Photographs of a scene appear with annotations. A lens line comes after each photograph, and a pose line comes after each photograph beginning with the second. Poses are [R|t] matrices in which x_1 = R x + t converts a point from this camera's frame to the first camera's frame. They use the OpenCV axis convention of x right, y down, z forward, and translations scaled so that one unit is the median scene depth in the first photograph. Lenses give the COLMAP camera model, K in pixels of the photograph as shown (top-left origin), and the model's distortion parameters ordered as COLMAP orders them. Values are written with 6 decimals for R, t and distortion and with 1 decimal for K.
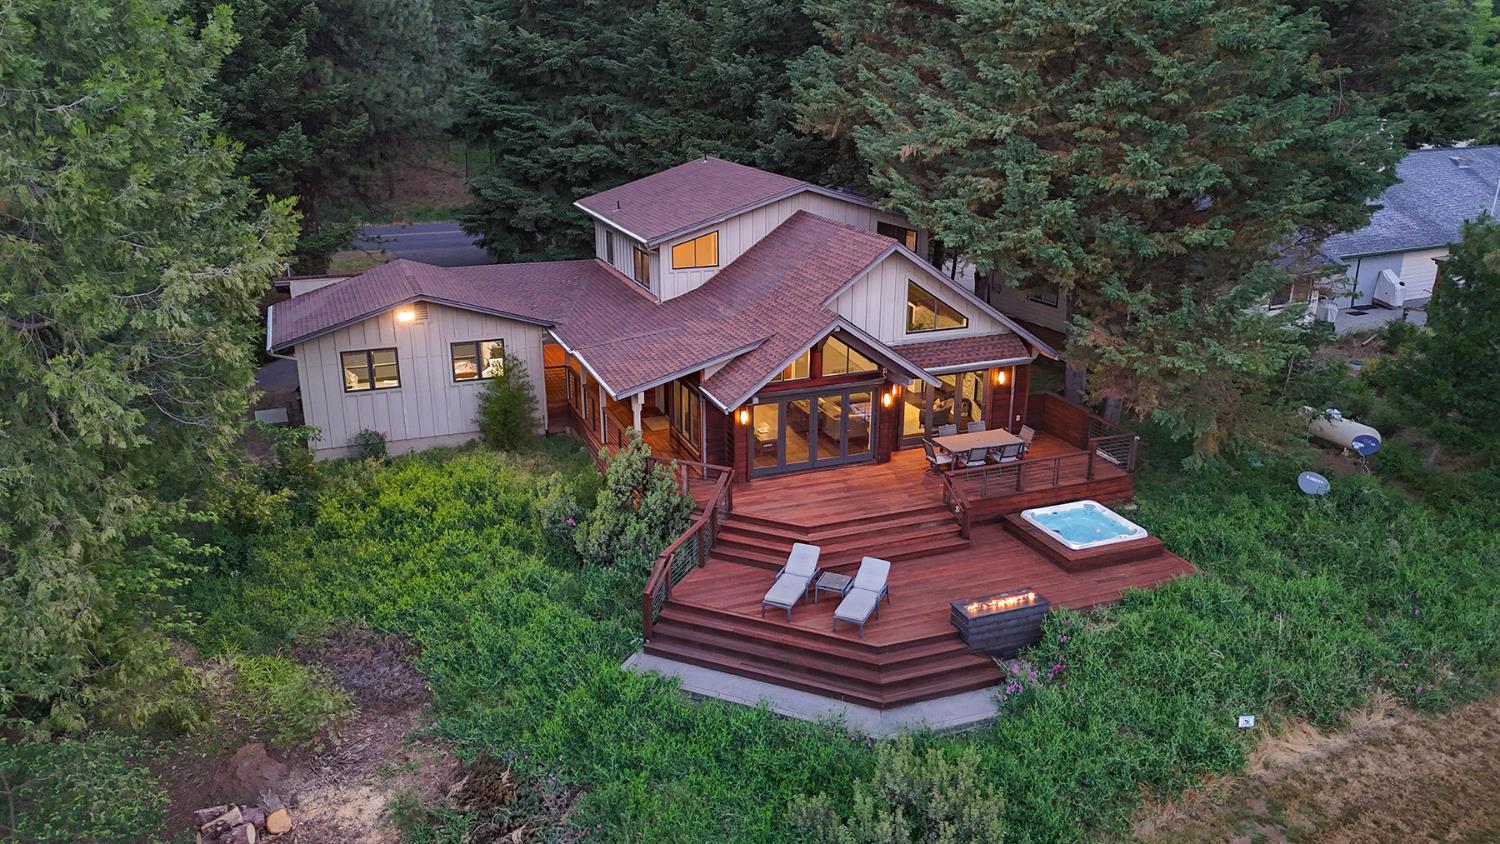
lens RADIAL K [[1103.1, 0, 754.6], [0, 1103.1, 420.9], [0, 0, 1]] dist [0.075613, -0.068833]
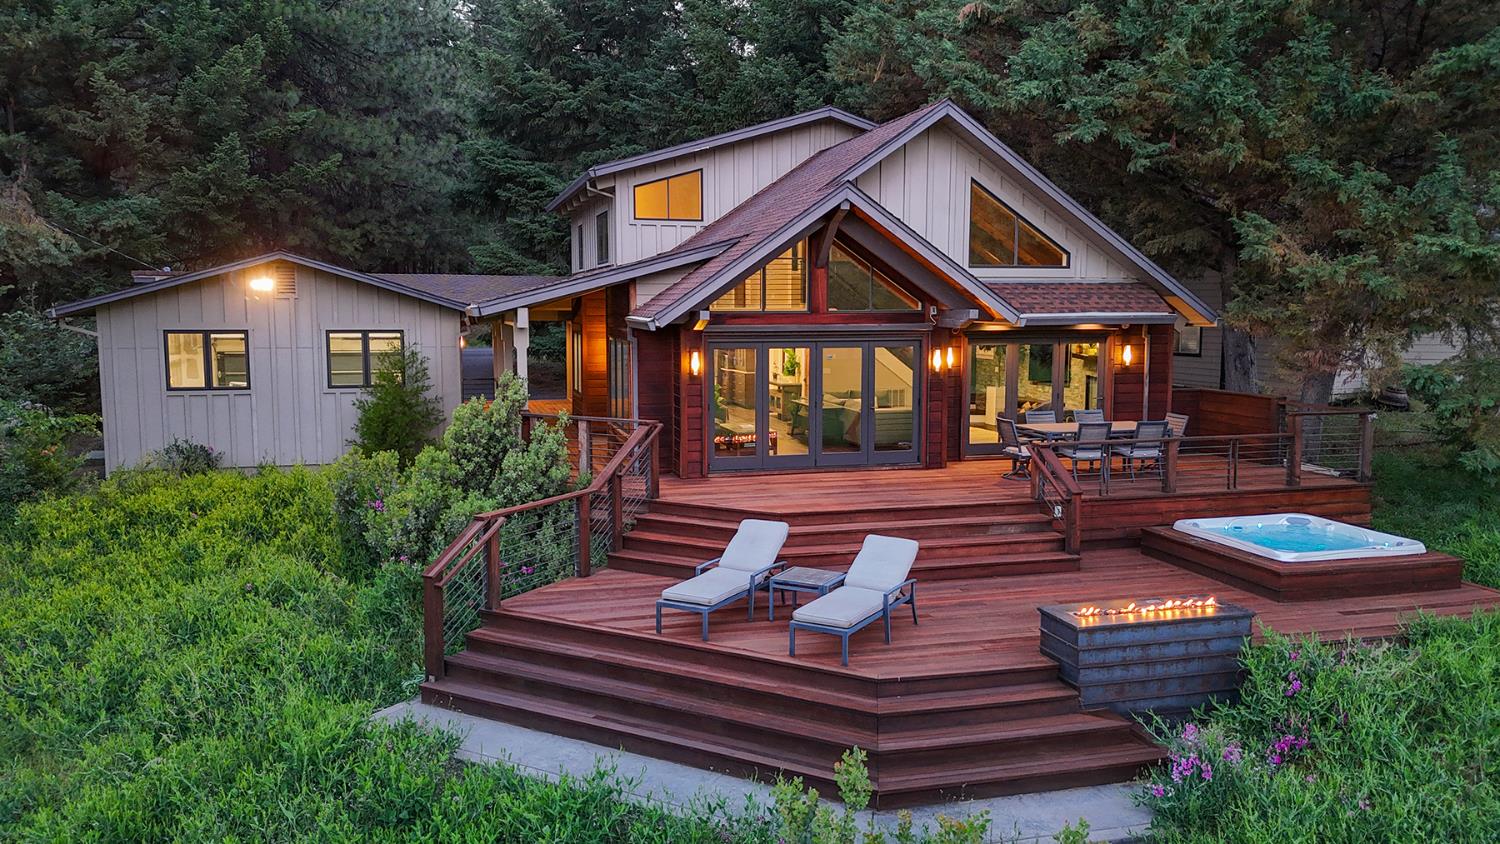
lens RADIAL K [[1103.1, 0, 750.8], [0, 1103.1, 421.6], [0, 0, 1]] dist [0.075613, -0.068833]
pose [[0.994665, 0.008284, -0.102826, 0.080040], [-0.030582, 0.975643, -0.217221, 0.152363], [0.098522, 0.219207, 0.970691, 0.394752]]
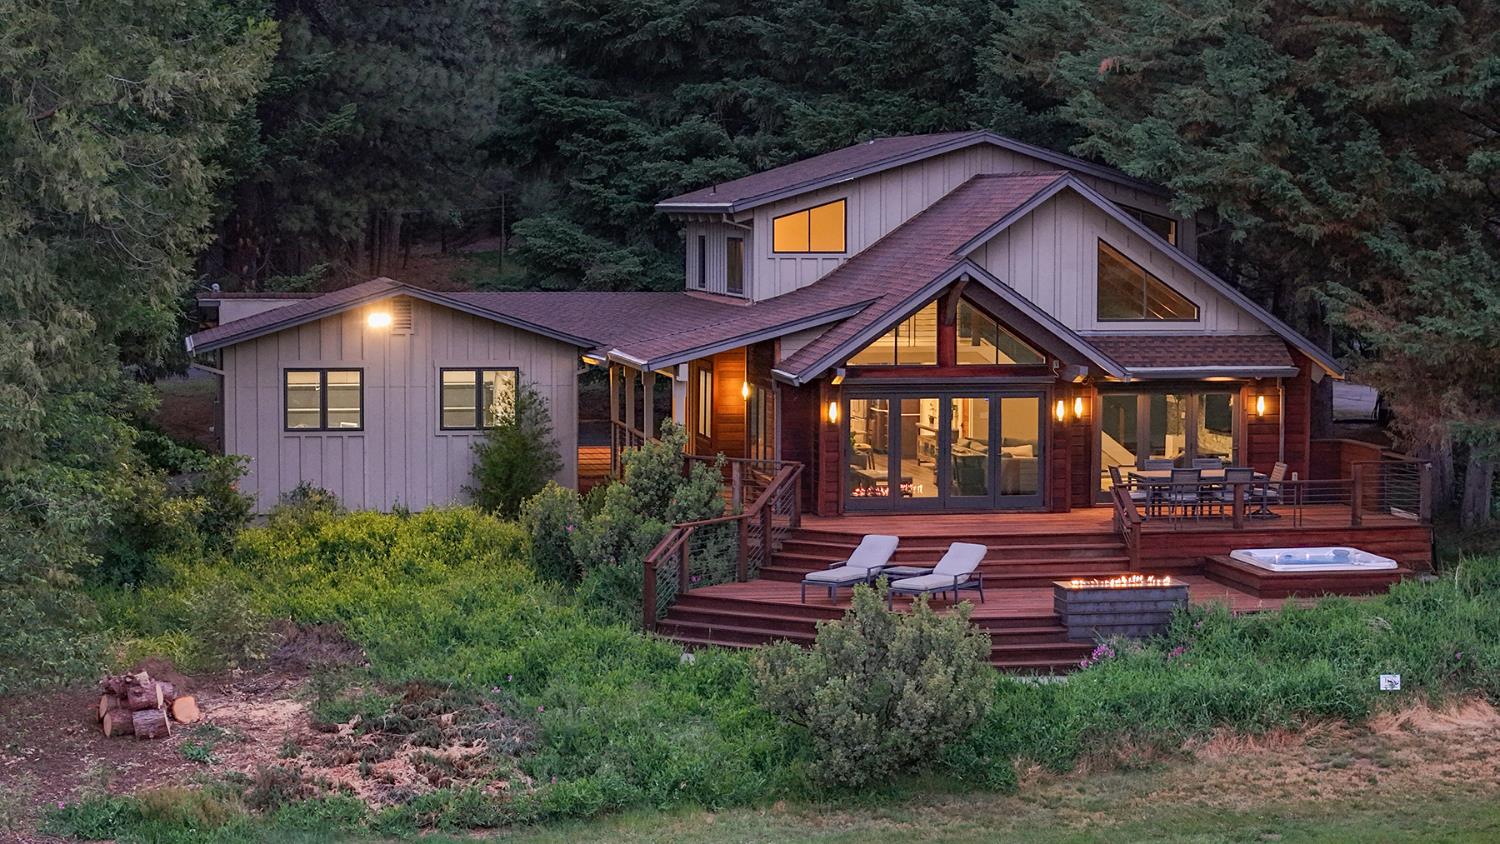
lens RADIAL K [[3008.3, 0, 755.7], [0, 3008.3, 427.1], [0, 0, 1]] dist [-0.158037, 0.000000]
pose [[0.982178, 0.014325, -0.187408, 0.278806], [-0.060317, 0.968377, -0.242090, 0.437981], [0.178014, 0.249080, 0.951982, -0.747240]]
